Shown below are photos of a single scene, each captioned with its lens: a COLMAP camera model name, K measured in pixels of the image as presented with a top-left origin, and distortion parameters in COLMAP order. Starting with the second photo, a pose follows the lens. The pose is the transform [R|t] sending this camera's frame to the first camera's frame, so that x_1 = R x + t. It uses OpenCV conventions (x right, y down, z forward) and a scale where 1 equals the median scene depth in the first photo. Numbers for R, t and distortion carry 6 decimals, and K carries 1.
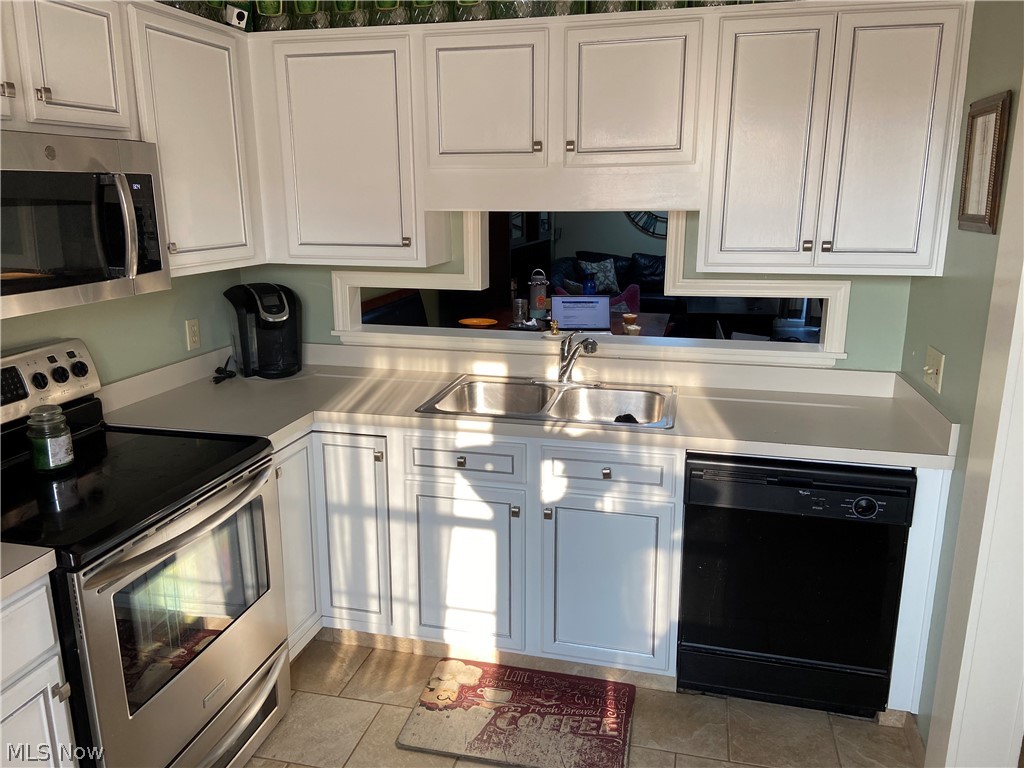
lens RADIAL K [[769.8, 0, 510.0], [0, 769.8, 381.6], [0, 0, 1]] dist [0.010711, -0.006550]
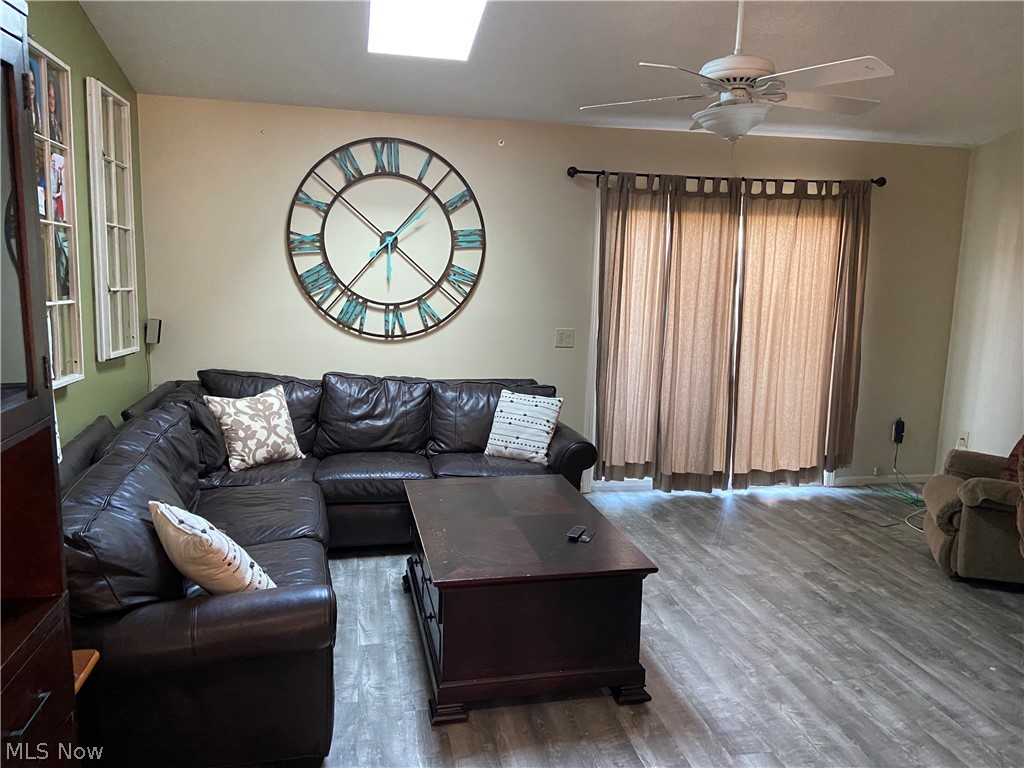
lens RADIAL K [[769.8, 0, 514.5], [0, 769.8, 383.0], [0, 0, 1]] dist [0.010711, -0.006550]
pose [[0.899207, -0.045626, 0.435139, 0.055524], [0.086296, 0.993506, -0.074157, -0.113971], [-0.428929, 0.104233, 0.897304, 0.511228]]
